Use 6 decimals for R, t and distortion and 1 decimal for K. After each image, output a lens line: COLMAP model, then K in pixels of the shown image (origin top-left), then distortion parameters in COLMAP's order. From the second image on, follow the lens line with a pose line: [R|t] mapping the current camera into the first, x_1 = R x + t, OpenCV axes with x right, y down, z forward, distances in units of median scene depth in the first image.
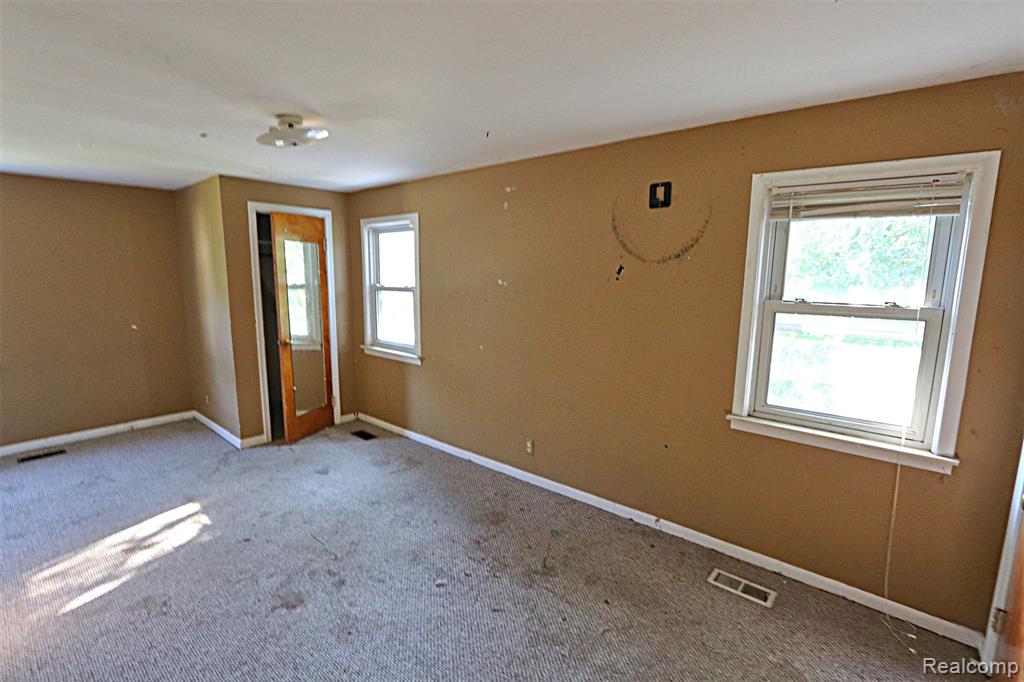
lens RADIAL K [[469.7, 0, 505.4], [0, 469.7, 339.6], [0, 0, 1]] dist [-0.016413, 0.000292]
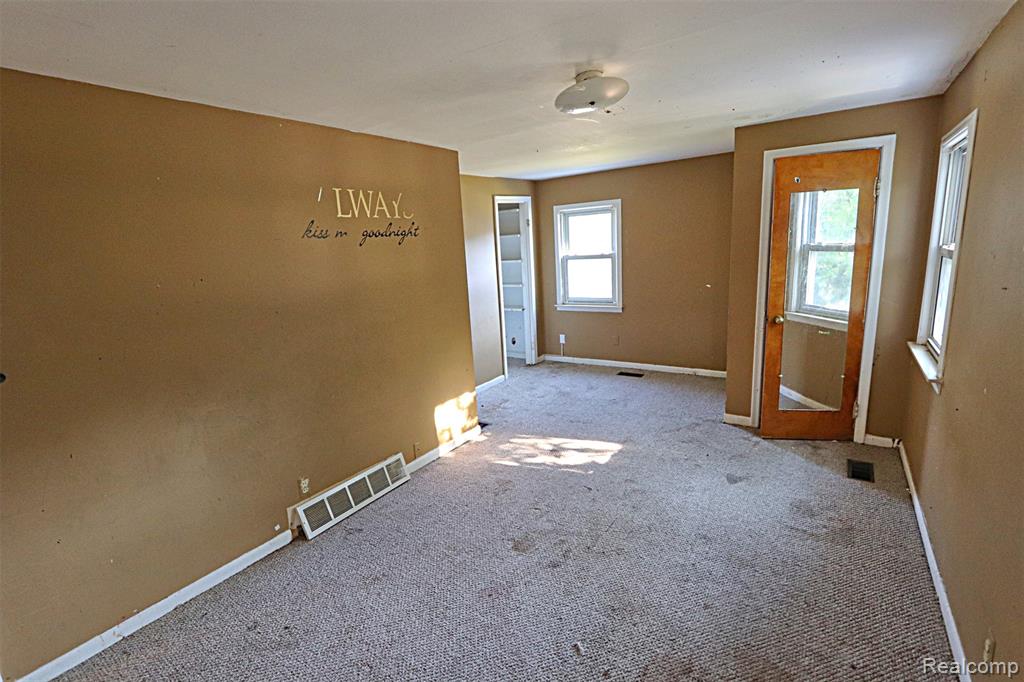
lens RADIAL K [[469.7, 0, 505.7], [0, 469.7, 346.8], [0, 0, 1]] dist [-0.016413, 0.000292]
pose [[0.104043, 0.202143, -0.973814, 0.324654], [-0.082897, 0.977483, 0.194047, -0.074294], [0.991112, 0.060537, 0.118457, 0.476091]]
